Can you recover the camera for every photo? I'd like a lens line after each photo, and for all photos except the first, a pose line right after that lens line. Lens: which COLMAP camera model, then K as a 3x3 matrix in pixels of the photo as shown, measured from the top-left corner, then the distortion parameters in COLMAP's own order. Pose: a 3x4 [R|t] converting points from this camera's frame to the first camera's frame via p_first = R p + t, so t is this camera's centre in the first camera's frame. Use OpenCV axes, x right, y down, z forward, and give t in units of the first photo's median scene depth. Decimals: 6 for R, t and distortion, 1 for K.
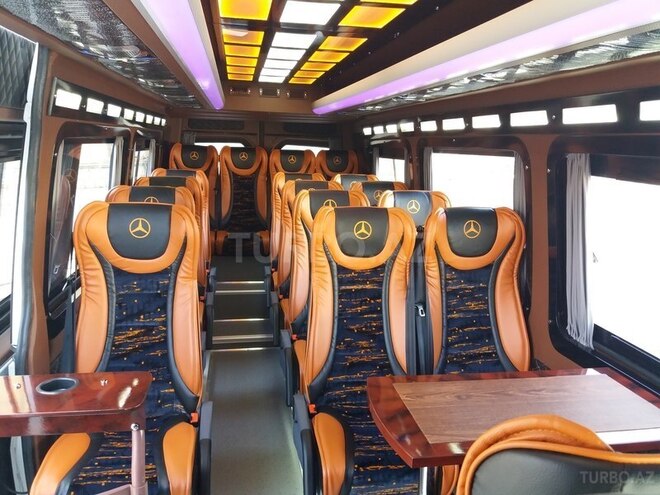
lens RADIAL K [[541.6, 0, 330.0], [0, 541.6, 247.5], [0, 0, 1]] dist [0.085571, -0.188153]
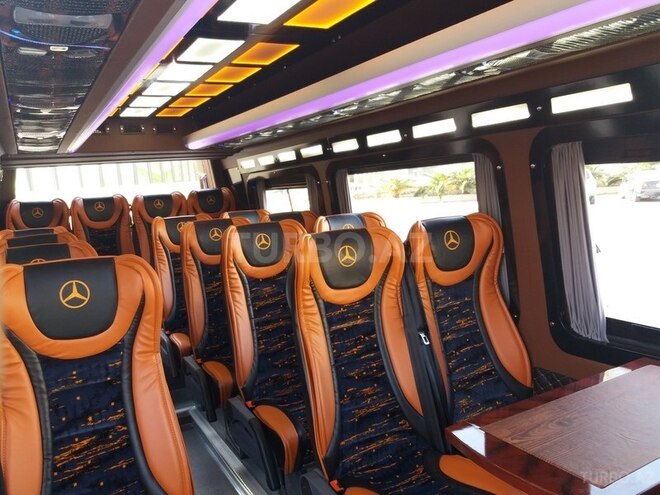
lens RADIAL K [[541.6, 0, 330.0], [0, 541.6, 247.5], [0, 0, 1]] dist [0.085571, -0.188153]
pose [[0.939300, -0.132559, 0.316456, -0.229922], [0.157521, 0.986009, -0.054525, -0.003803], [-0.304801, 0.101064, 0.947039, 0.199646]]
